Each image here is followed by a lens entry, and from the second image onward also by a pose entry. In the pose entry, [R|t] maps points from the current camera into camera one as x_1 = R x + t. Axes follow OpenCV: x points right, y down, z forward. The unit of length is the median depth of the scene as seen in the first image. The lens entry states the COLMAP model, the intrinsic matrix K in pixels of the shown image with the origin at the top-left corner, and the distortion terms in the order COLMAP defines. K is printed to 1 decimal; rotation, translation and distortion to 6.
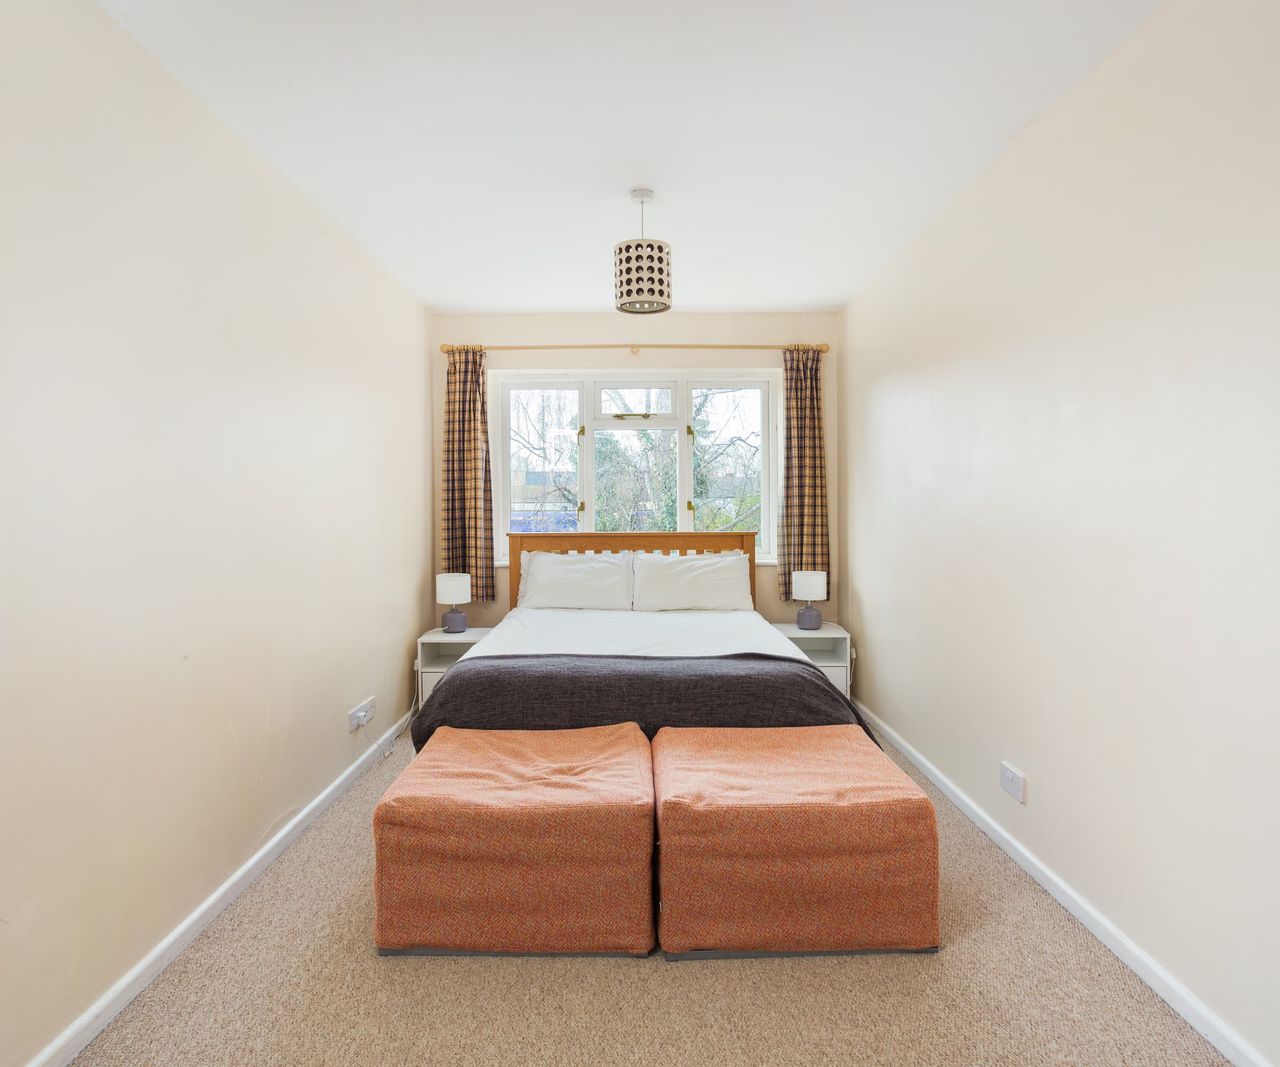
lens RADIAL K [[831.7, 0, 640.0], [0, 831.7, 533.5], [0, 0, 1]] dist [-0.024169, 0.001004]
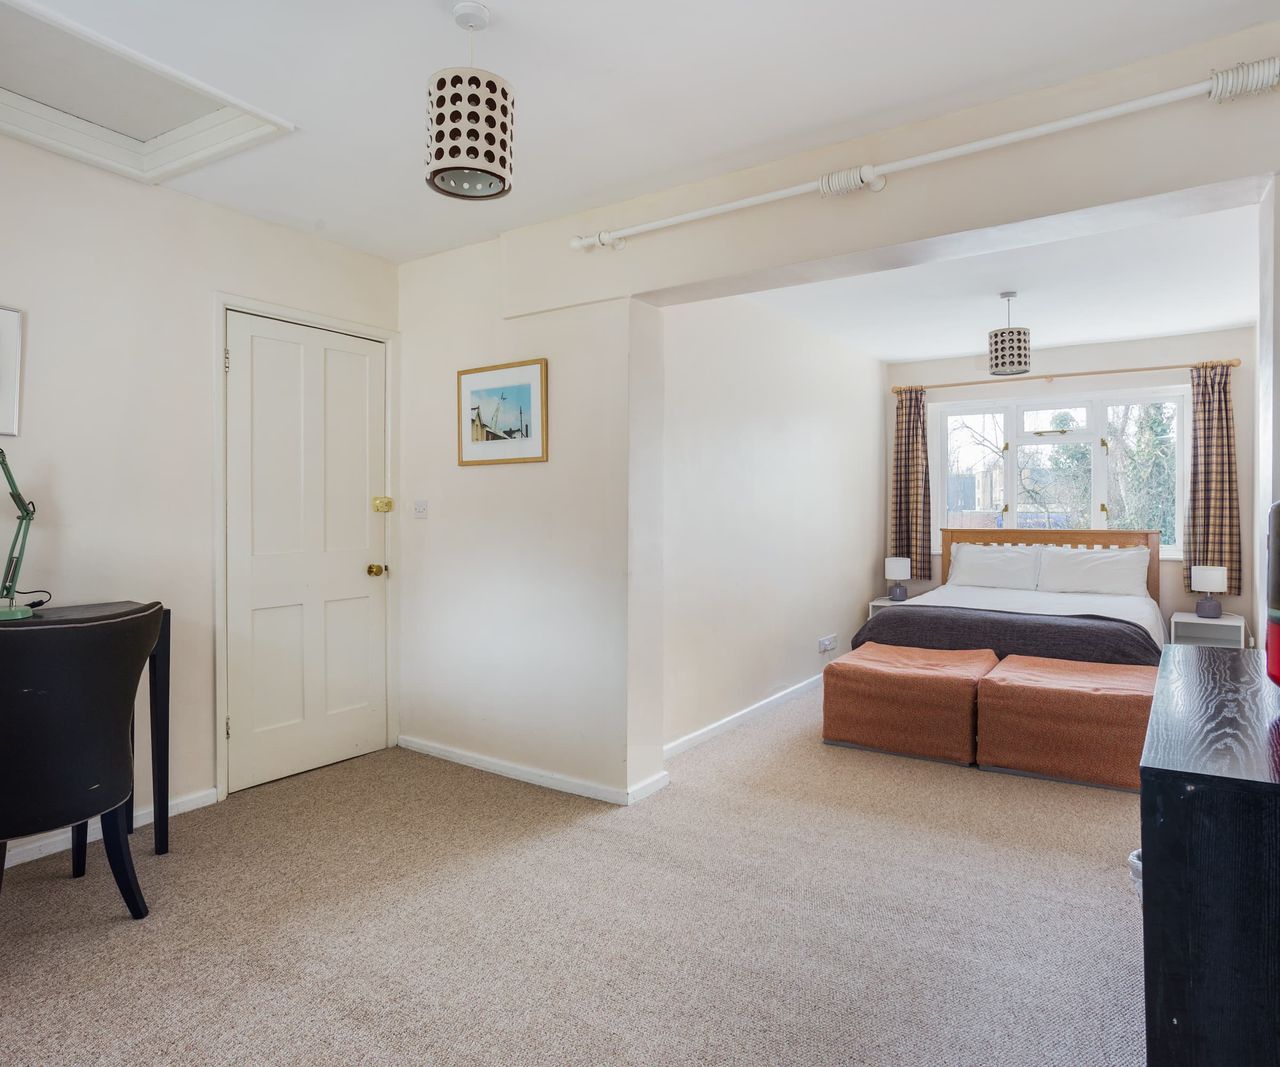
lens RADIAL K [[790.3, 0, 640.0], [0, 790.3, 533.5], [0, 0, 1]] dist [-0.146205, 0.001050]
pose [[0.833890, 0.013354, -0.551769, 0.114894], [-0.012754, 0.999907, 0.004926, 0.007441], [0.551783, 0.002929, 0.833983, -0.269516]]
